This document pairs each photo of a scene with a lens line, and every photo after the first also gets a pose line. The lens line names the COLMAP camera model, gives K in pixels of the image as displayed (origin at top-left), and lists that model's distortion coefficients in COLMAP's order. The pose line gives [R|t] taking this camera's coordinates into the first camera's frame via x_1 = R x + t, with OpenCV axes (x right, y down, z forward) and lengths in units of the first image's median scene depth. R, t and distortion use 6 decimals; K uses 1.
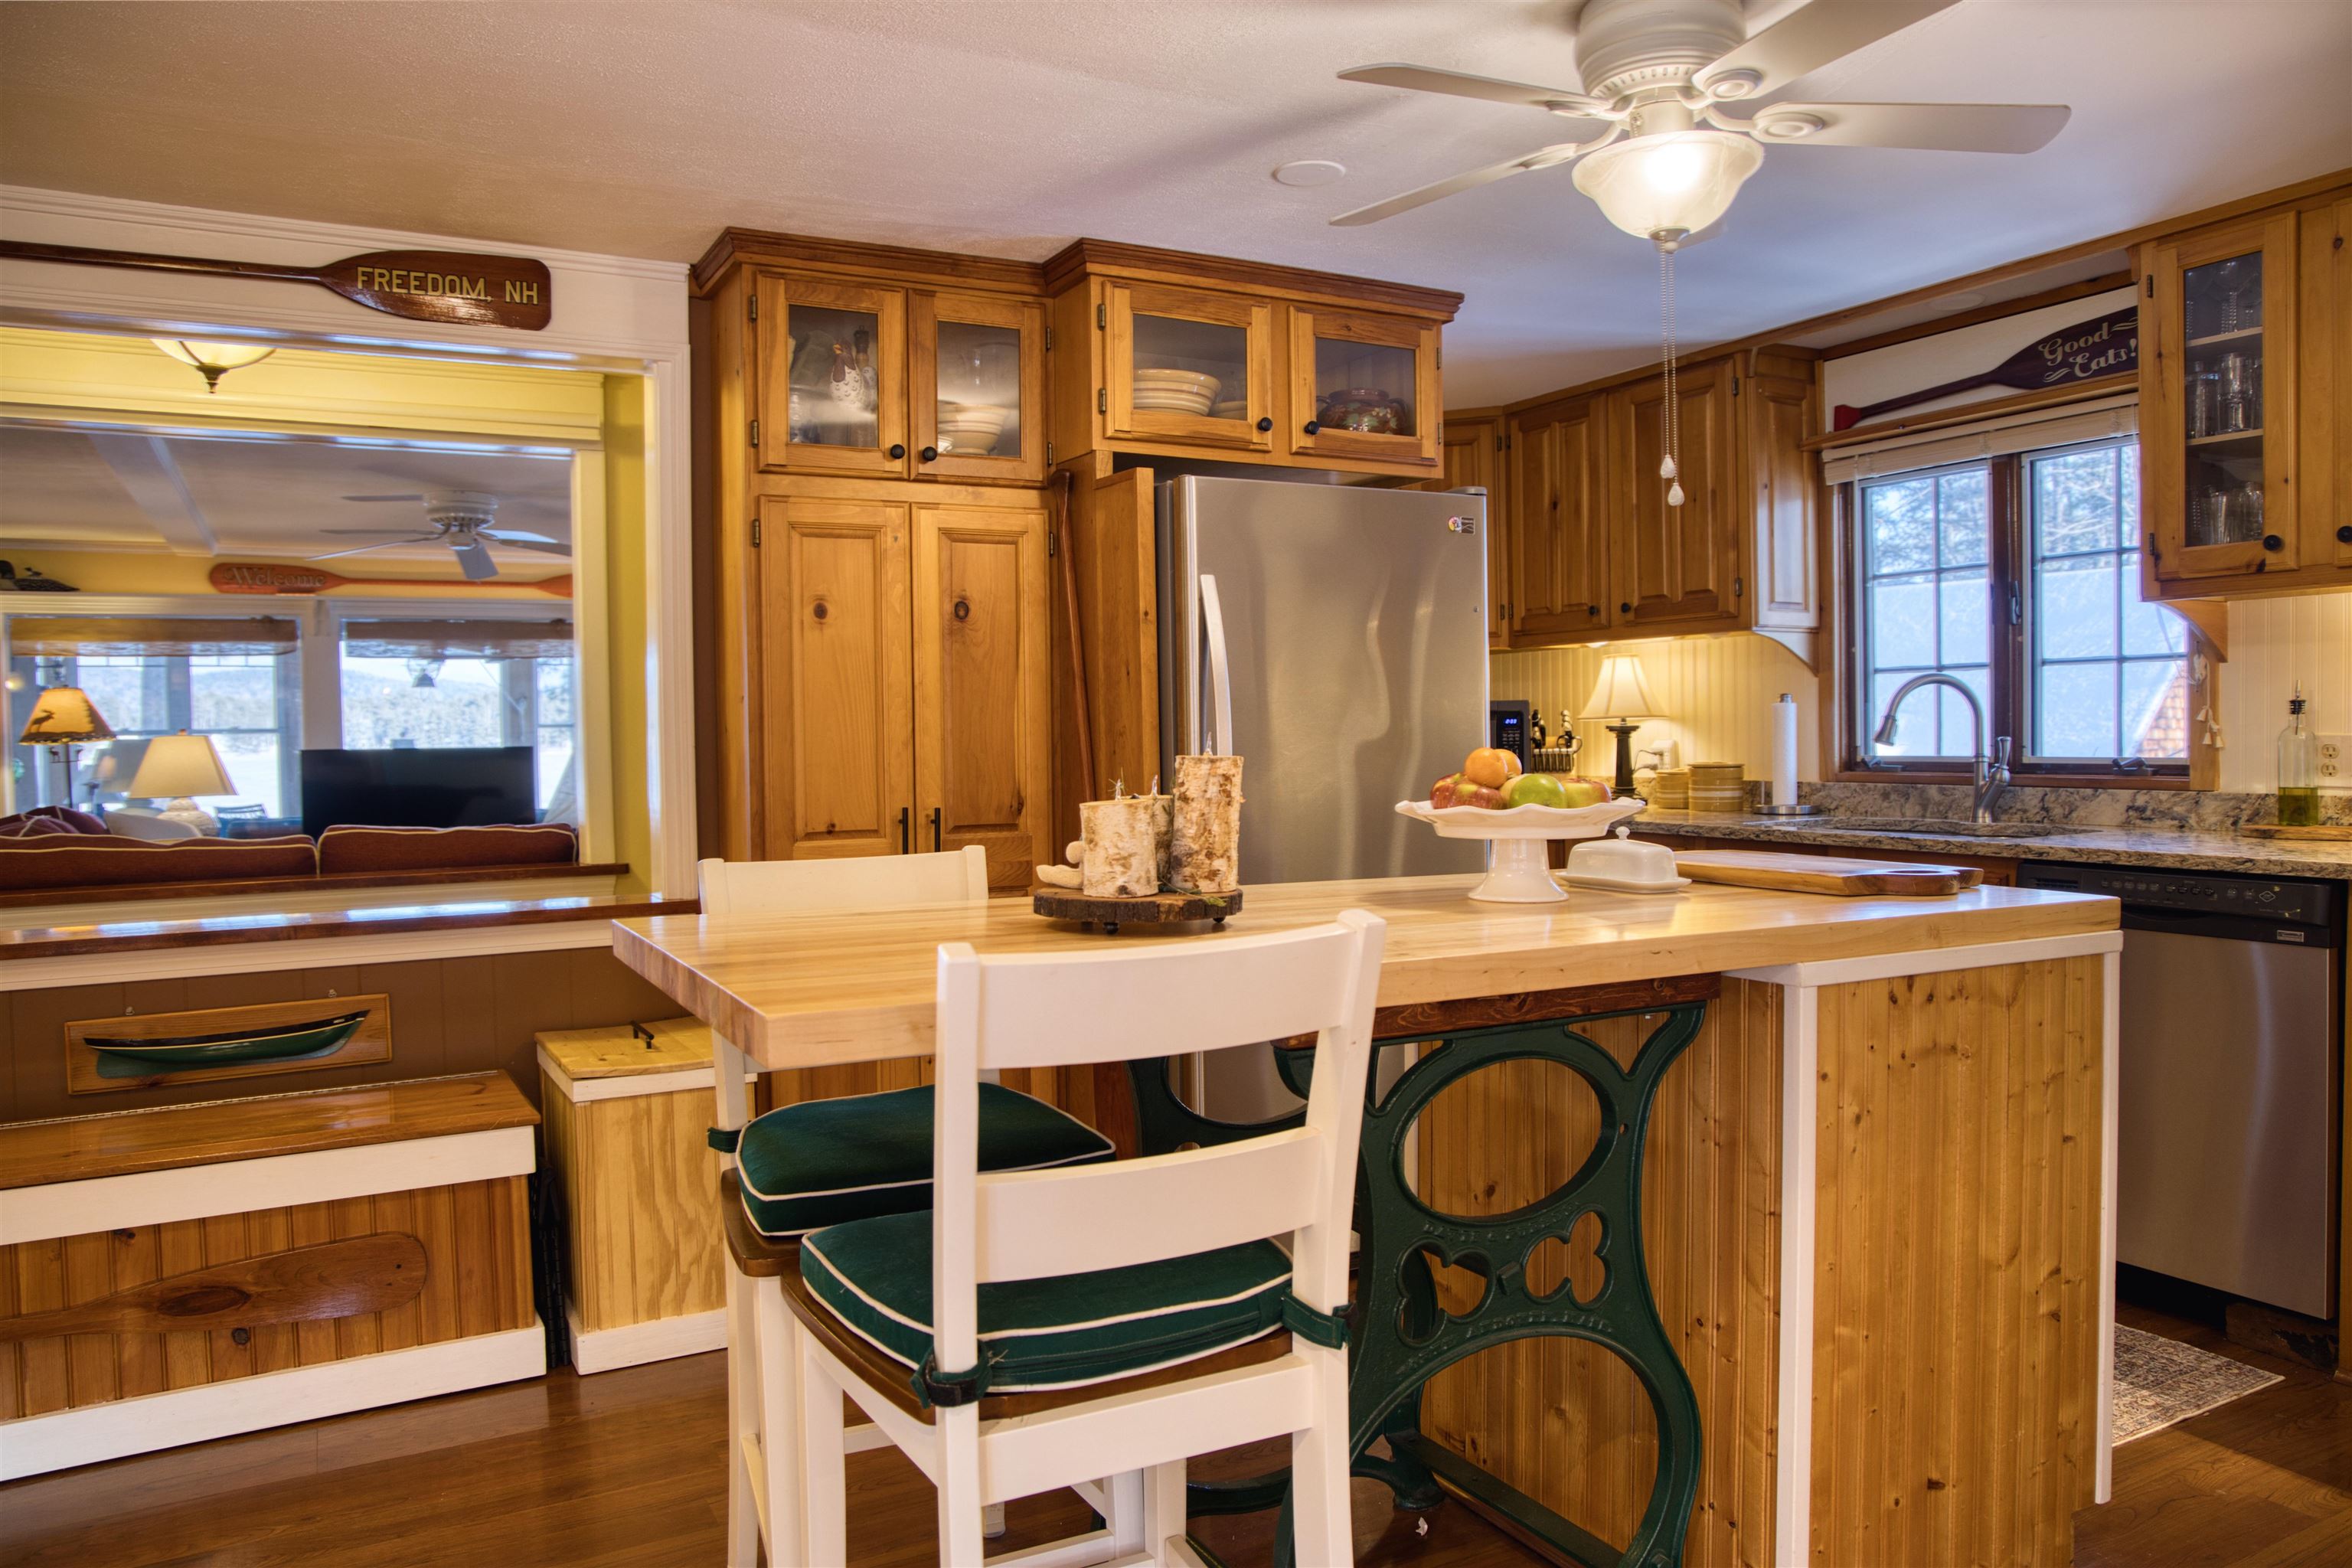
lens RADIAL K [[1617.3, 0, 1200.1], [0, 1617.3, 766.1], [0, 0, 1]] dist [-0.085932, 0.058329]
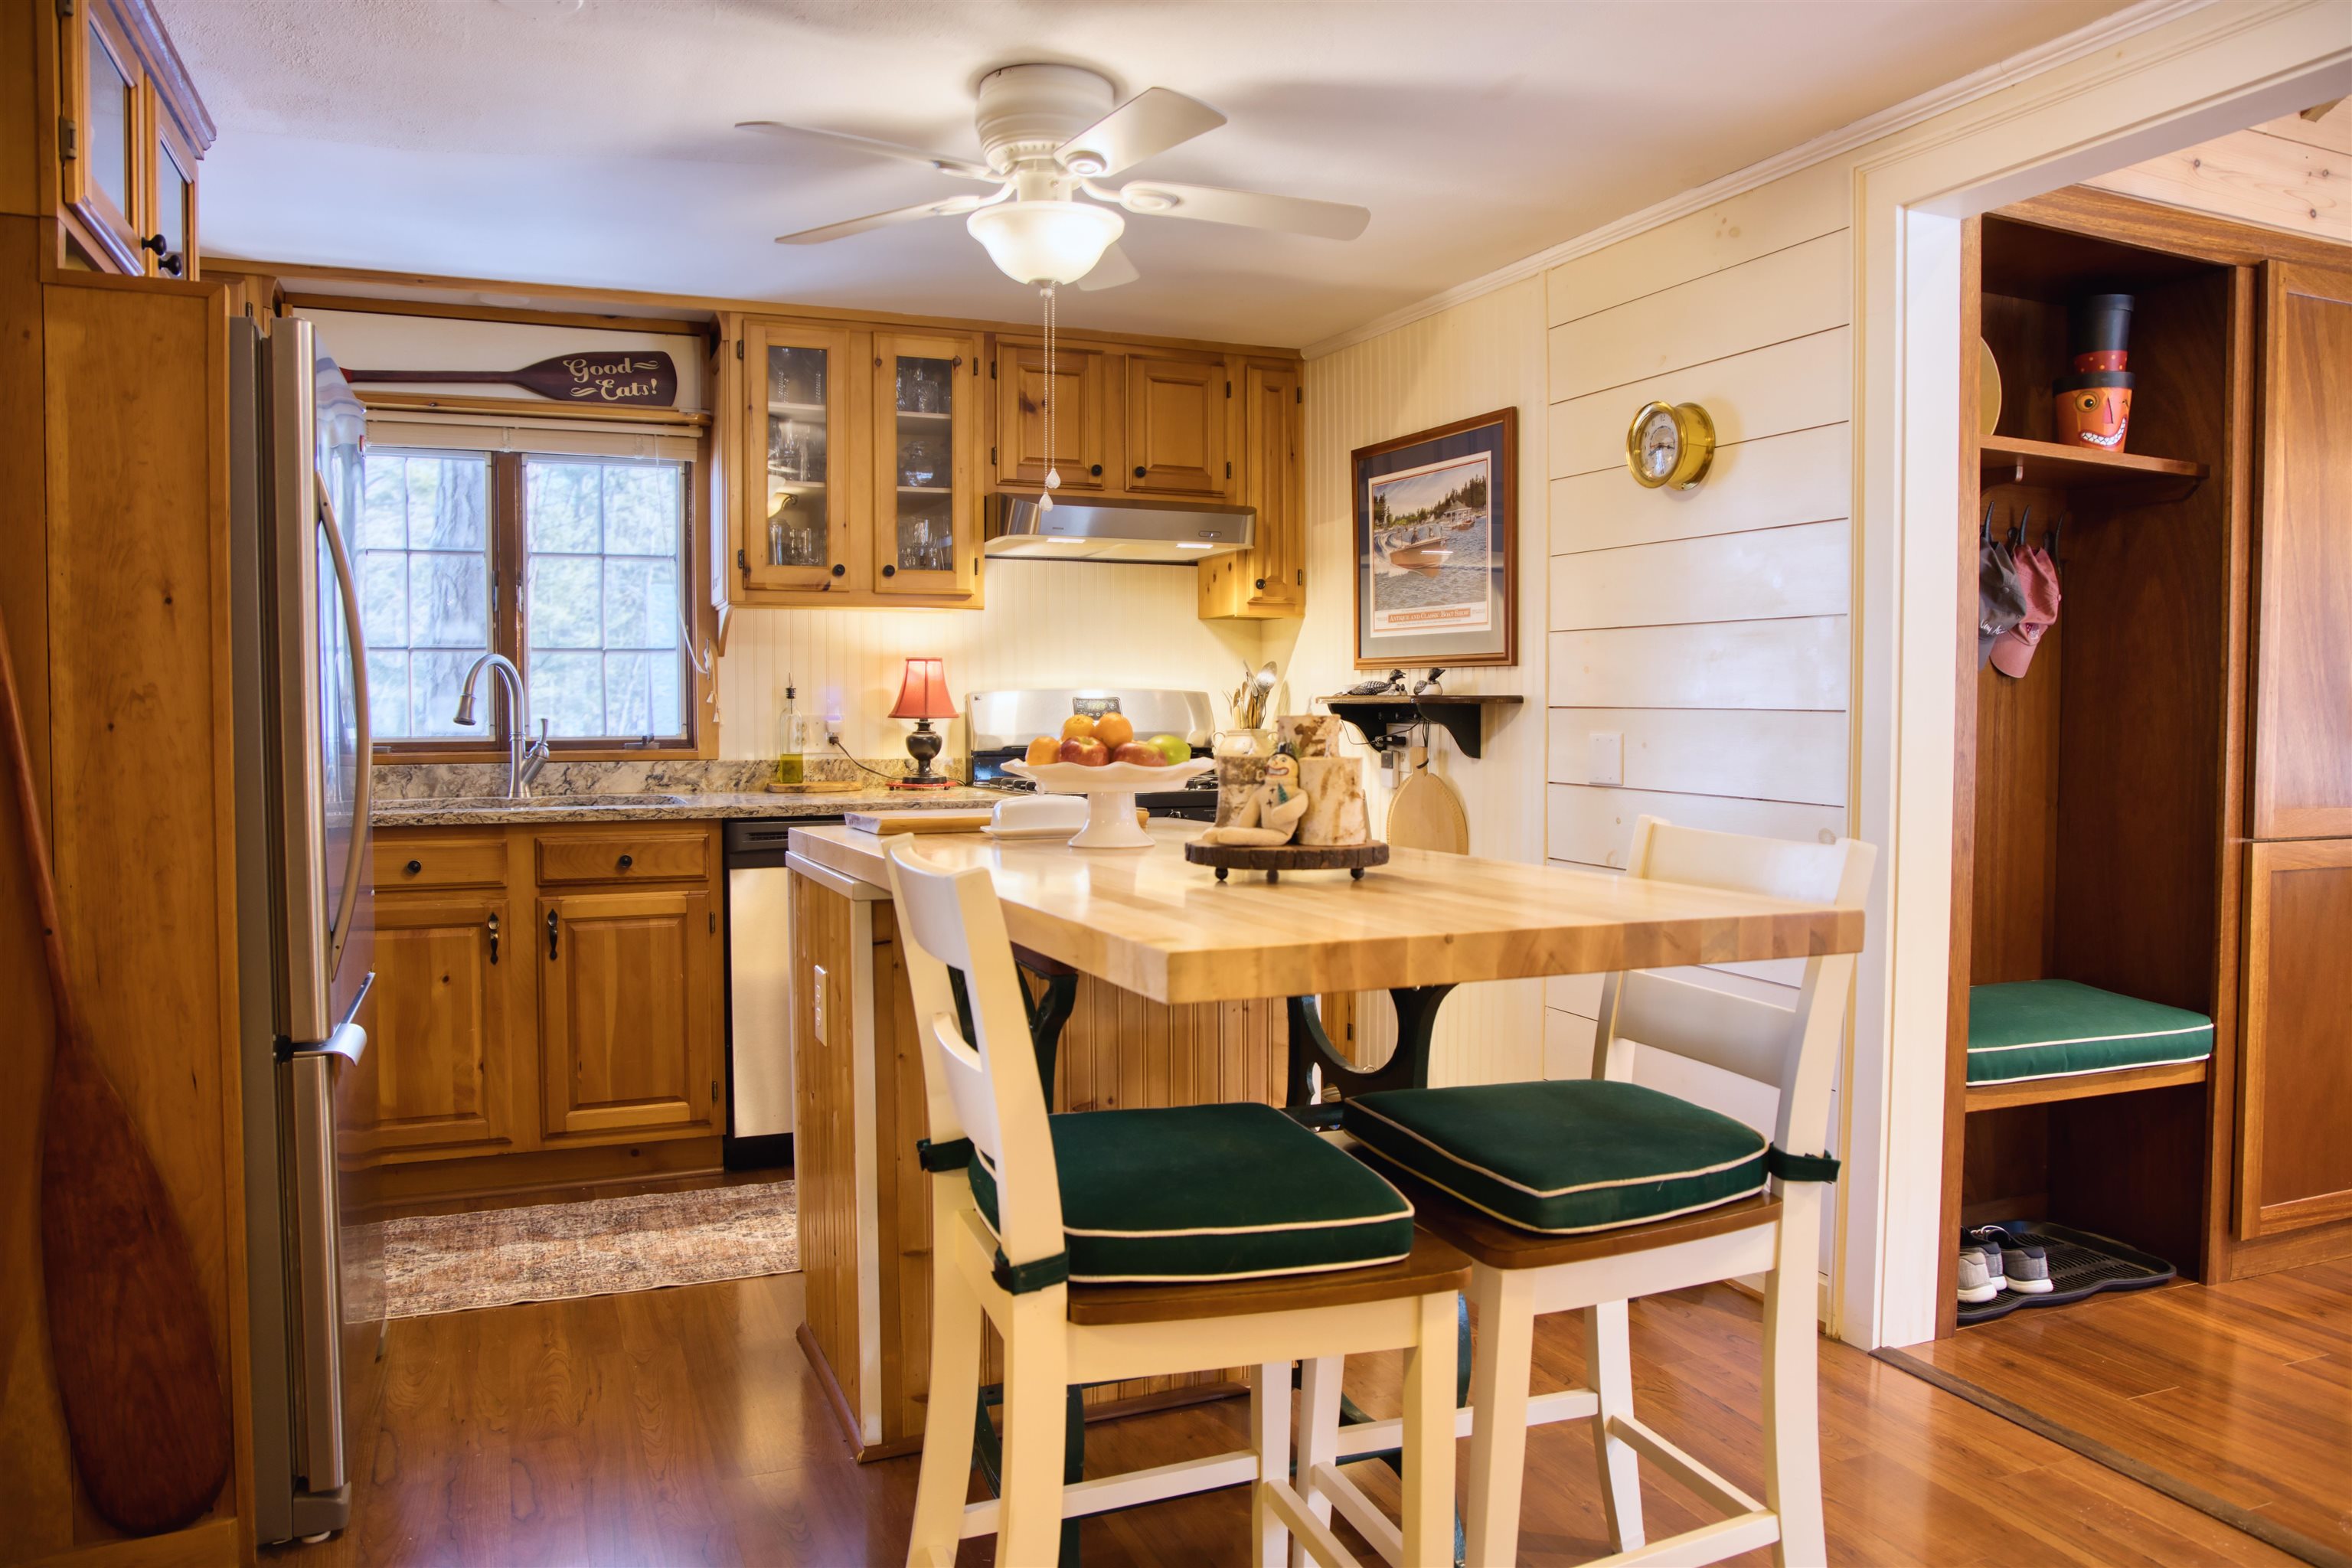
lens RADIAL K [[1569.6, 0, 1176.0], [0, 1569.6, 784.0], [0, 0, 1]] dist [-0.105225, 0.069601]
pose [[0.107633, -0.034788, 0.993582, -0.493478], [0.020073, 0.999260, 0.032812, 0.001578], [-0.993988, 0.016412, 0.108251, 0.463374]]
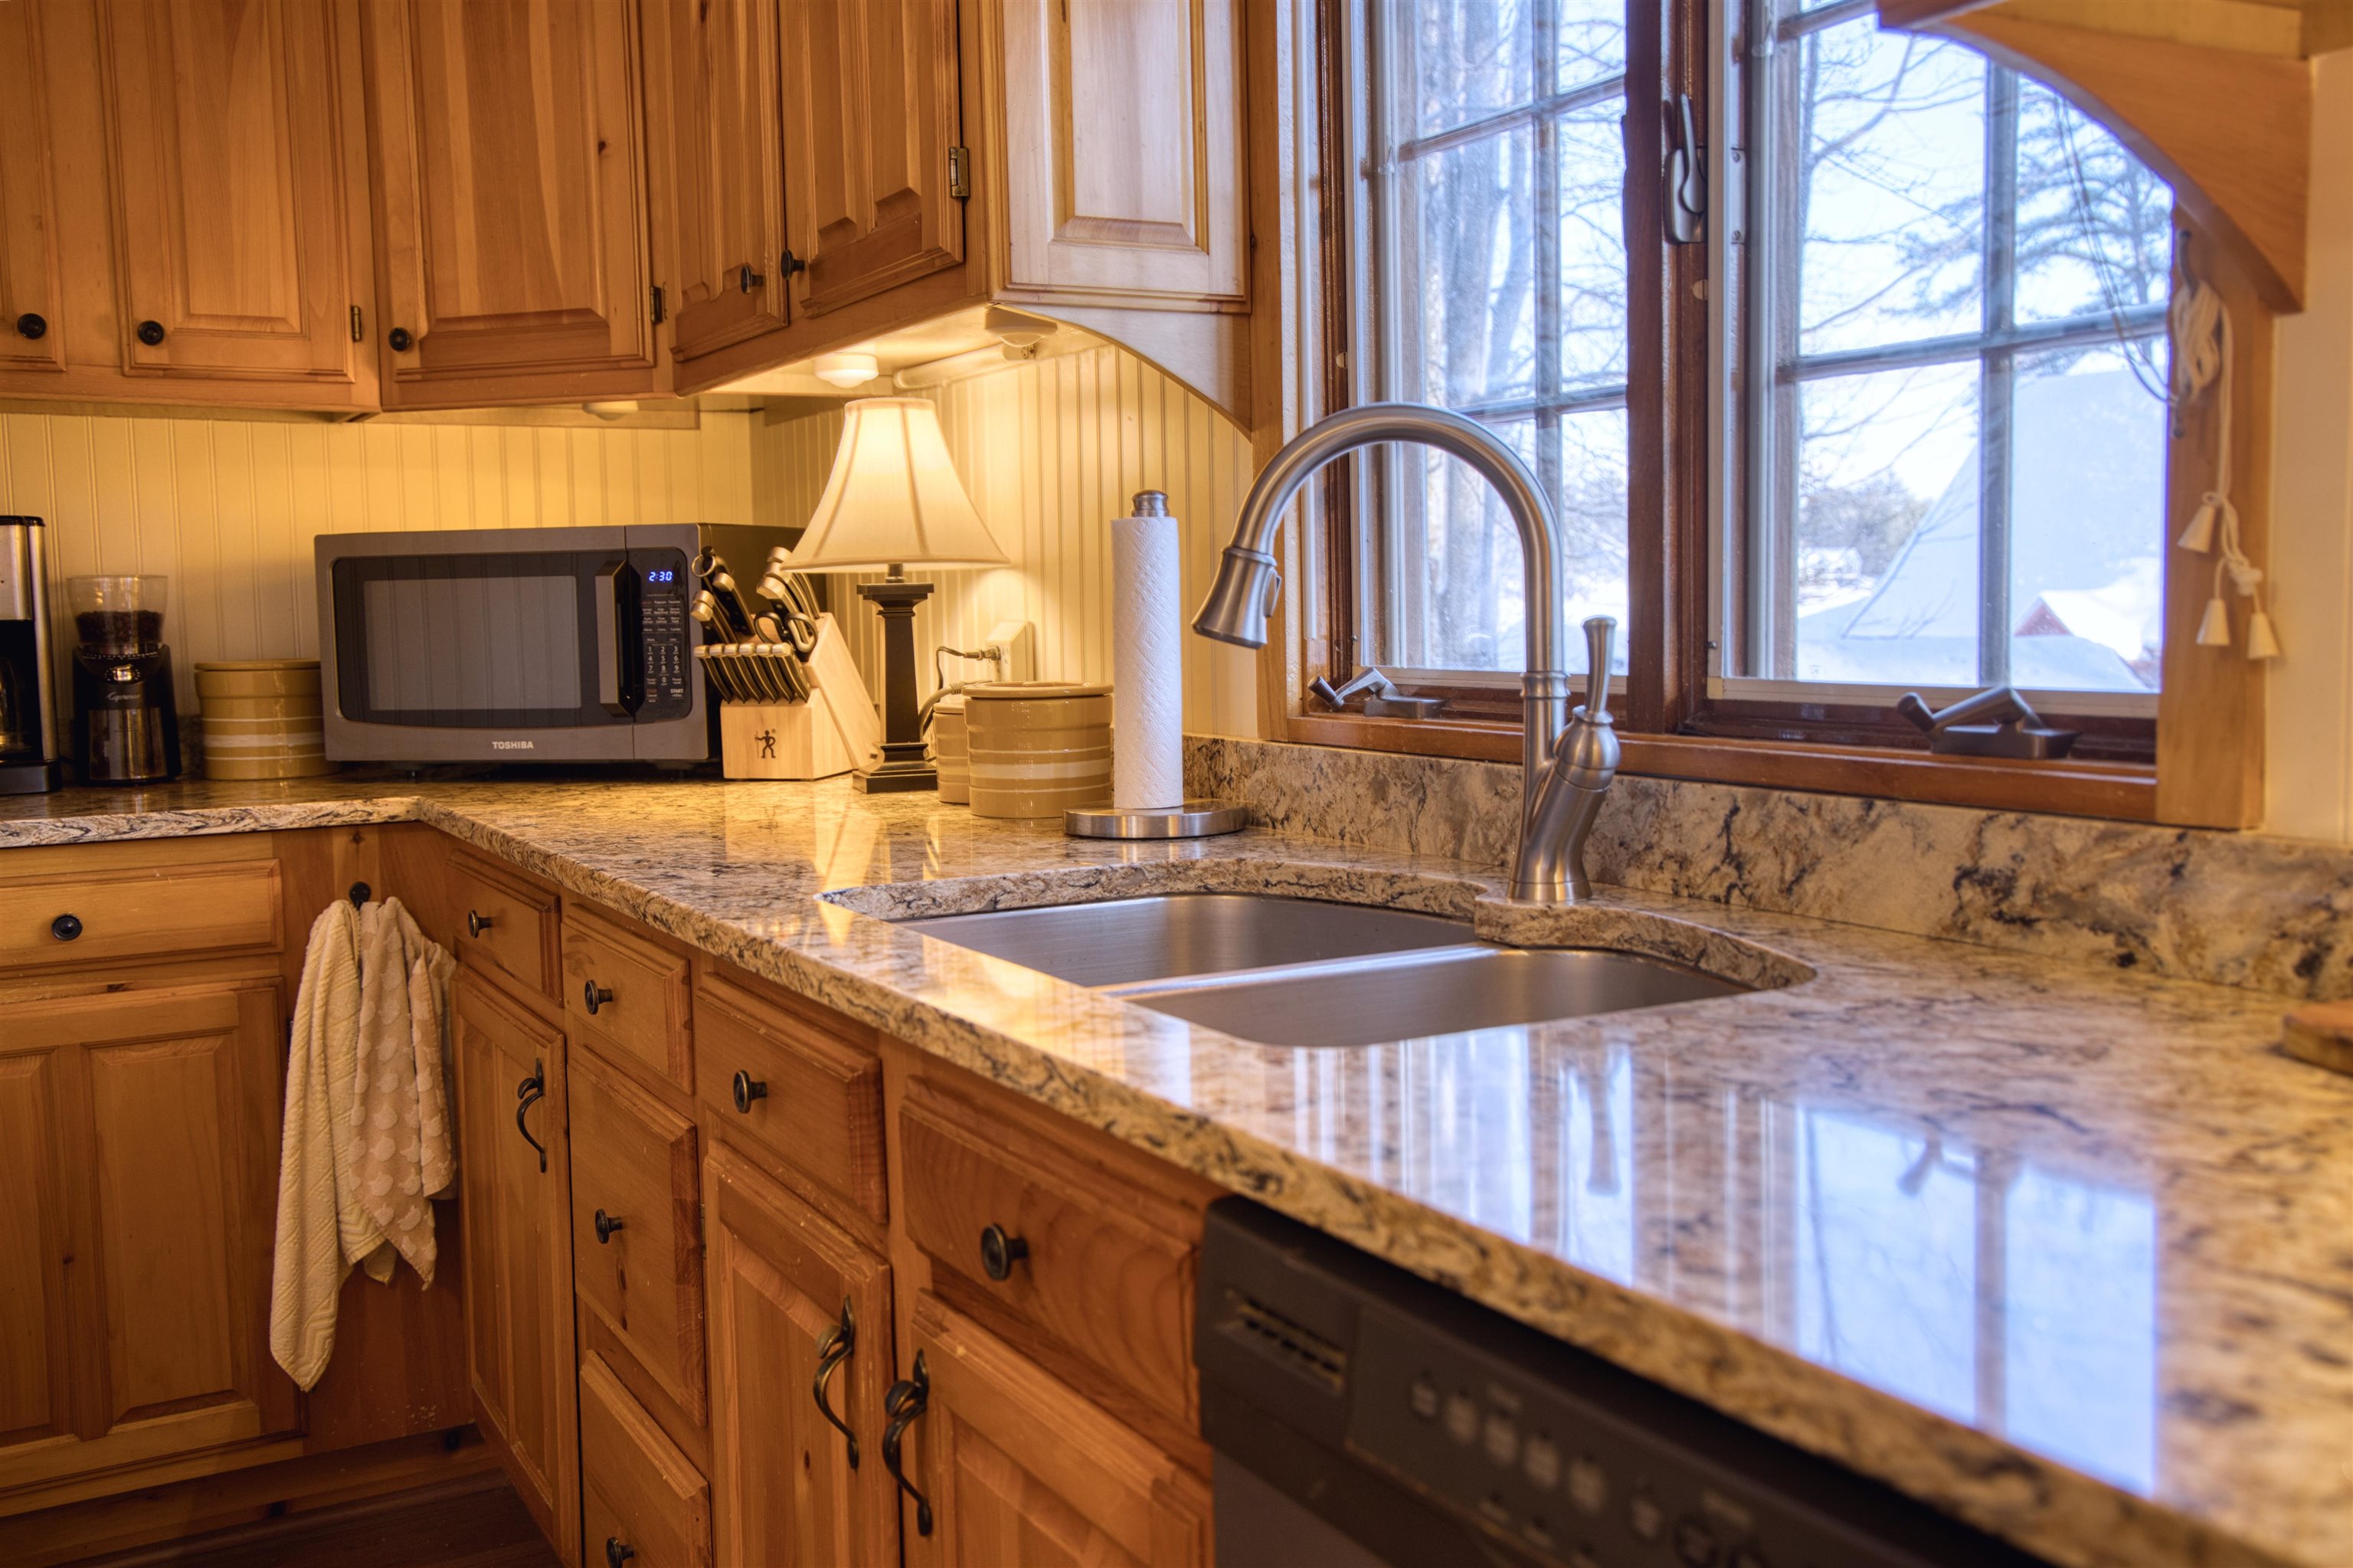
lens RADIAL K [[2240.2, 0, 1176.5], [0, 2240.2, 784.0], [0, 0, 1]] dist [0.008174, 0.001426]
pose [[0.999869, -0.007388, -0.014414, 0.436110], [0.008299, 0.997901, 0.064228, -0.014753], [0.013910, -0.064339, 0.997831, 0.582872]]
